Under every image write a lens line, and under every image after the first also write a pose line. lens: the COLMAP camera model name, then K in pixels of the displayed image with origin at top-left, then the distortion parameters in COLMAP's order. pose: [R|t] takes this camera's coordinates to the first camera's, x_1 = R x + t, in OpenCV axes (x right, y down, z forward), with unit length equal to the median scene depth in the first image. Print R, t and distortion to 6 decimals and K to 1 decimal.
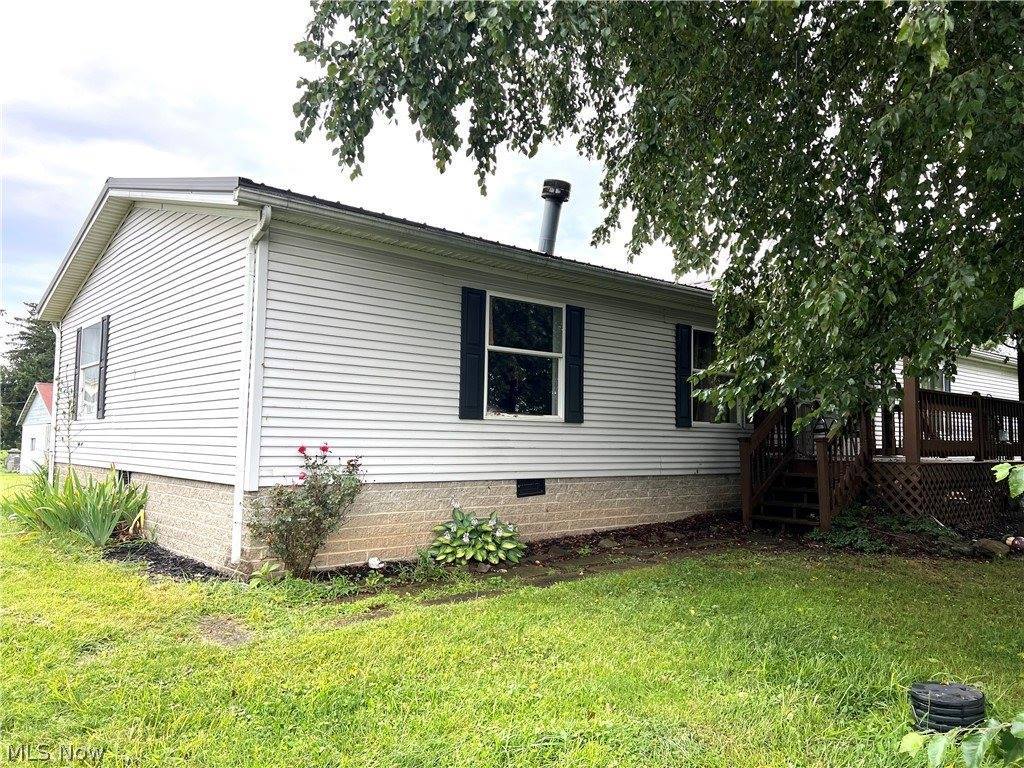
lens RADIAL K [[761.8, 0, 512.0], [0, 761.8, 384.0], [0, 0, 1]] dist [-0.000047, -0.005211]
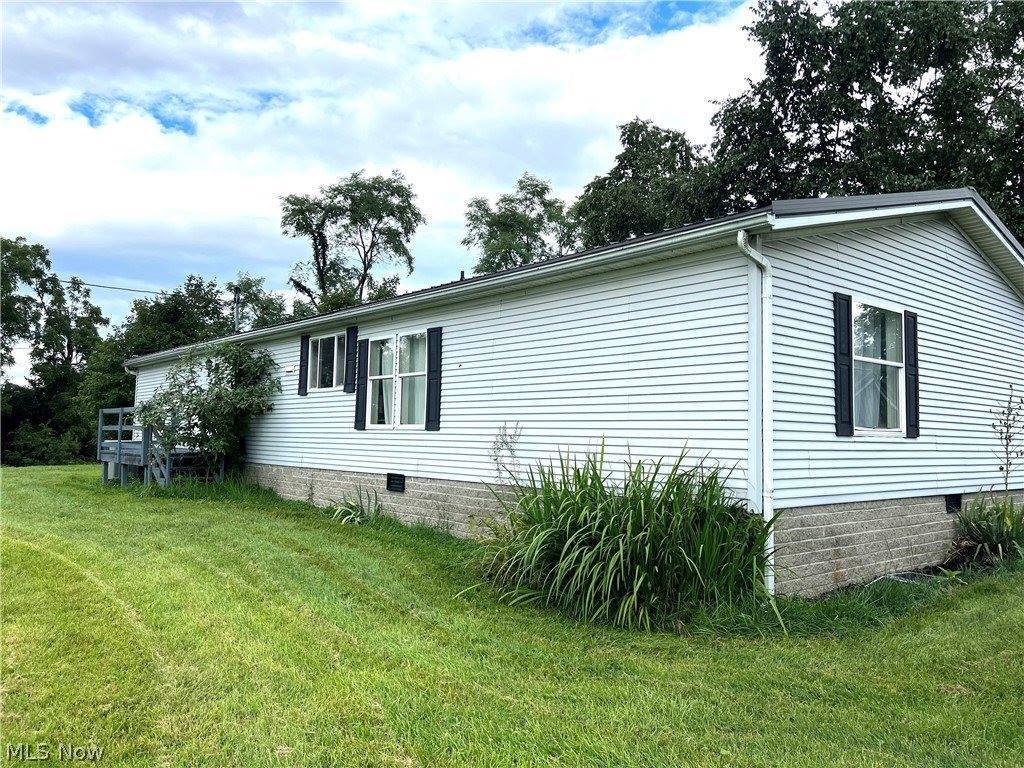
lens RADIAL K [[761.8, 0, 512.0], [0, 761.8, 384.0], [0, 0, 1]] dist [-0.000047, -0.005211]
pose [[-0.011941, -0.101143, -0.994800, 1.201379], [0.033437, 0.994274, -0.101491, 0.099955], [0.999370, -0.034475, -0.008490, 1.113781]]
